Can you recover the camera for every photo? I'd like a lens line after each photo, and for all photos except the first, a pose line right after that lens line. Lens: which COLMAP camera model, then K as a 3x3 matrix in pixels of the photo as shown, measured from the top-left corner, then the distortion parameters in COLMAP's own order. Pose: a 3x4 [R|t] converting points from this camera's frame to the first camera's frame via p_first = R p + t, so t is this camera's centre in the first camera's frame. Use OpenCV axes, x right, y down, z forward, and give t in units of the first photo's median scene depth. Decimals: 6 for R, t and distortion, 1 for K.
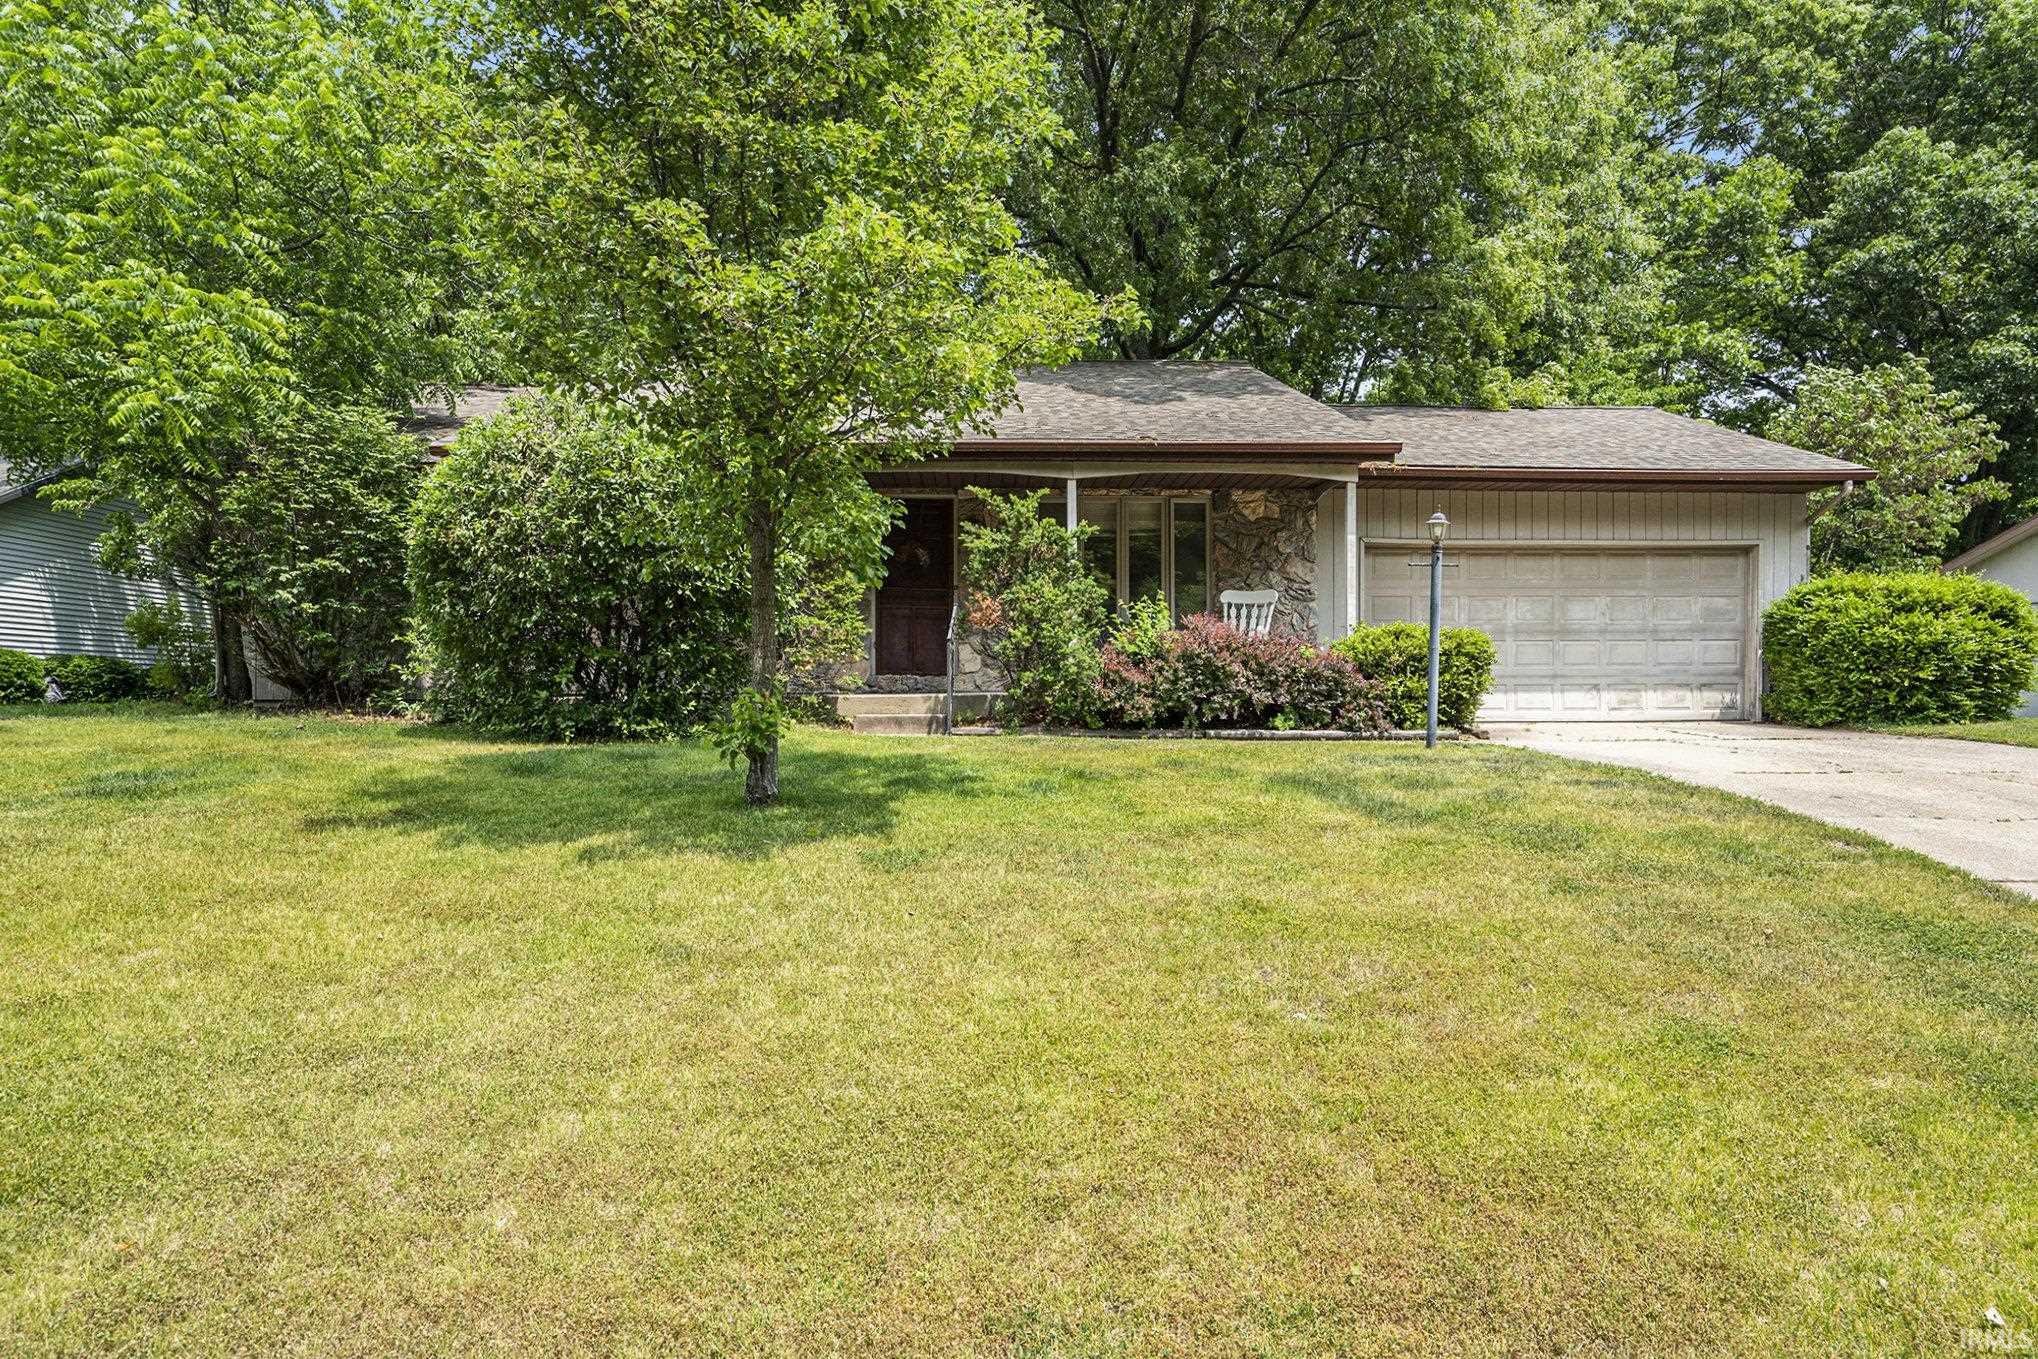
lens RADIAL K [[1108.6, 0, 1018.6], [0, 1108.6, 678.1], [0, 0, 1]] dist [-0.003110, -0.000252]
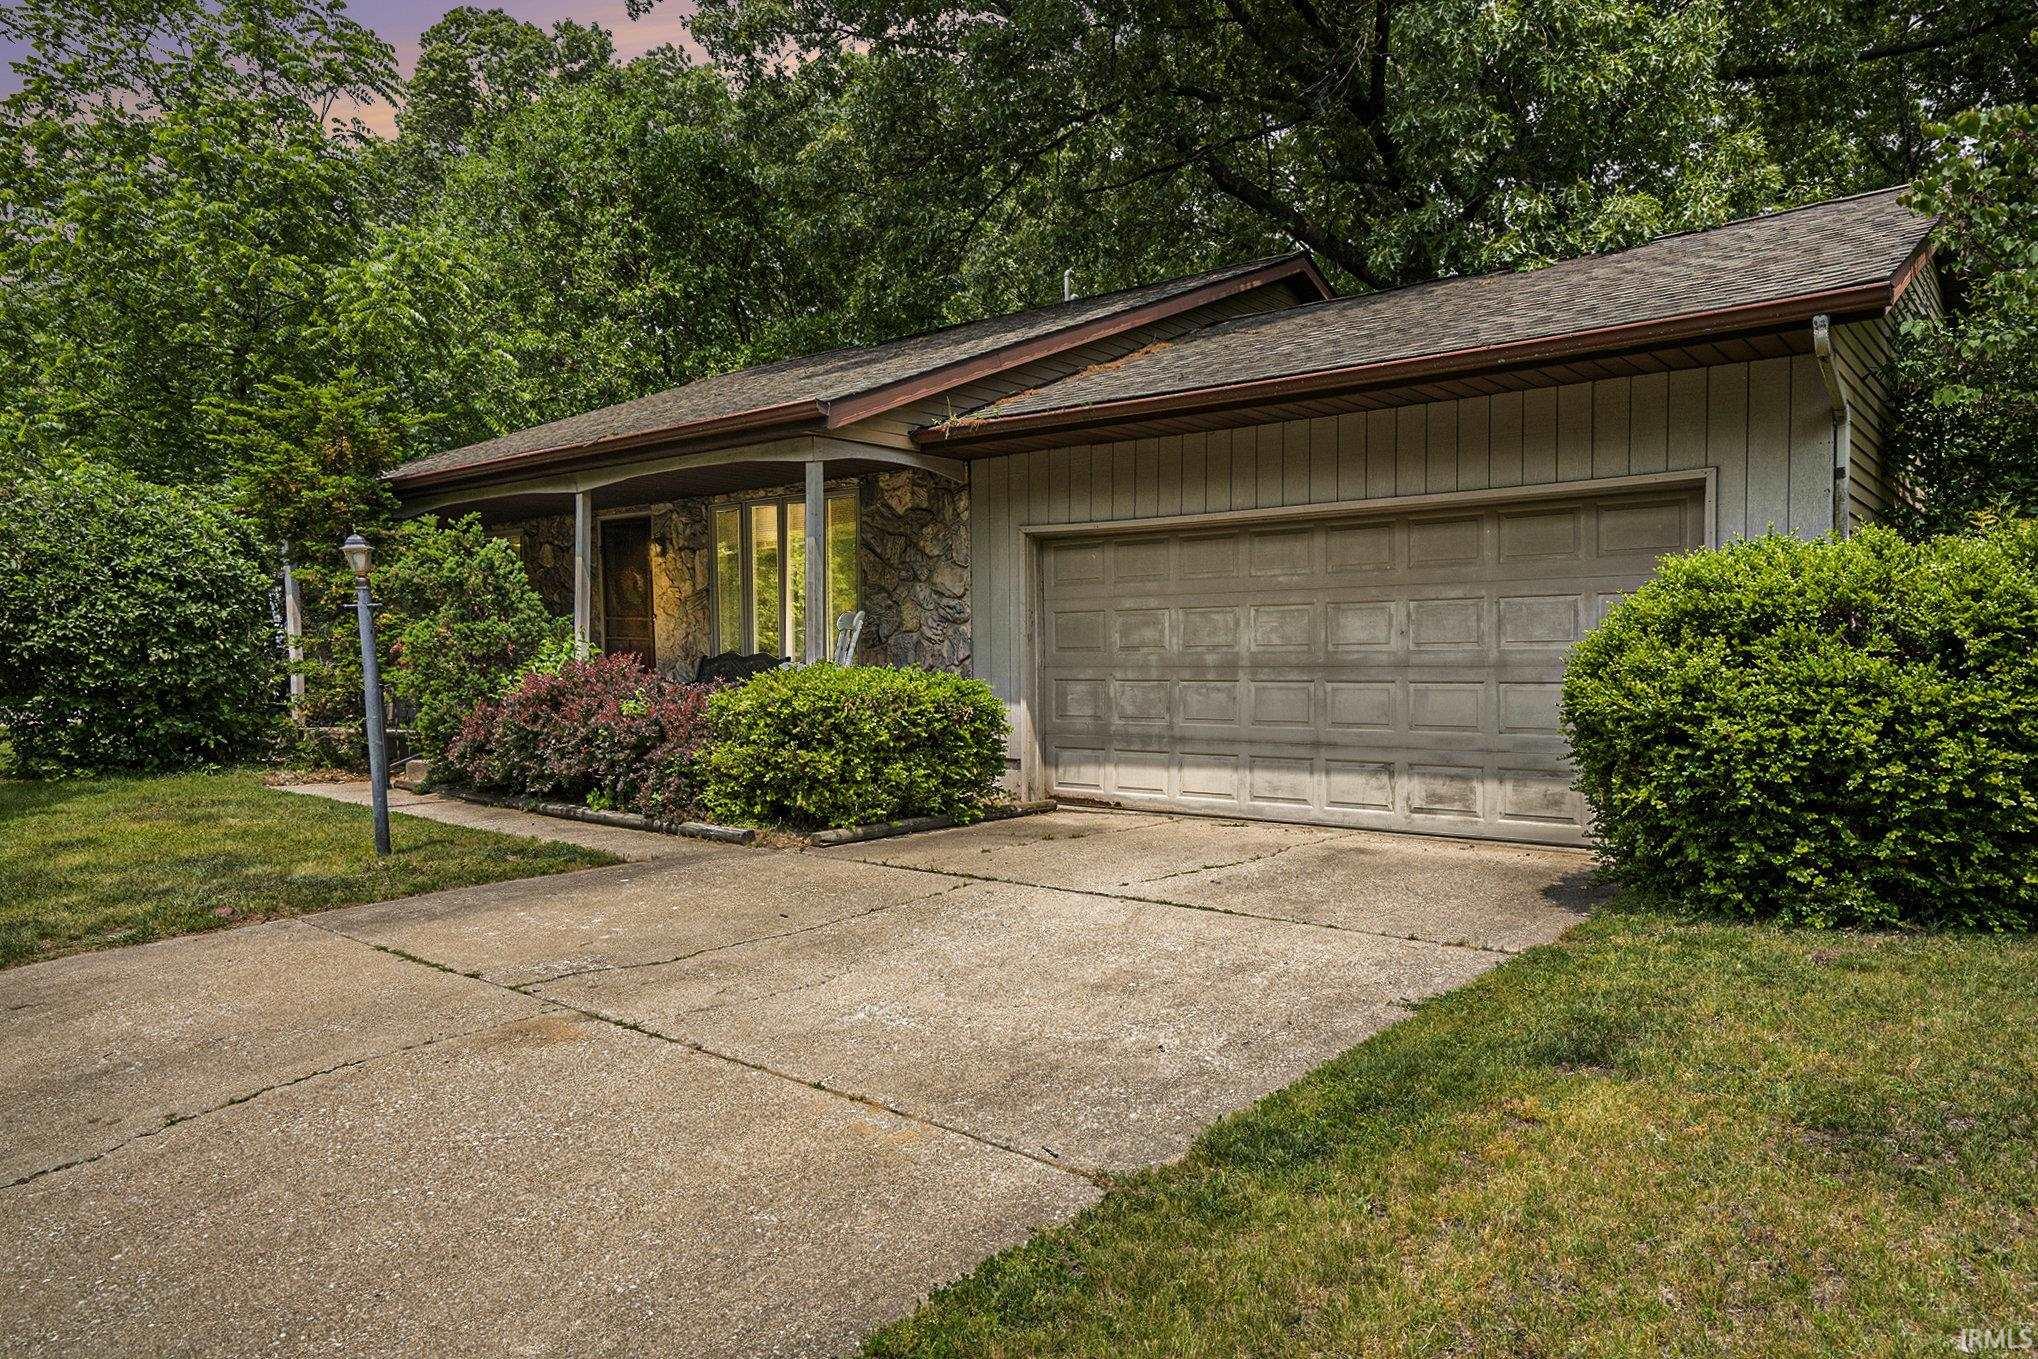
lens RADIAL K [[1358.1, 0, 1018.8], [0, 1358.1, 679.4], [0, 0, 1]] dist [0.004398, 0.000212]
pose [[0.731885, 0.010479, -0.681347, 0.873988], [-0.000940, 0.999896, 0.014369, -0.046290], [0.681427, -0.009876, 0.731819, 0.398968]]
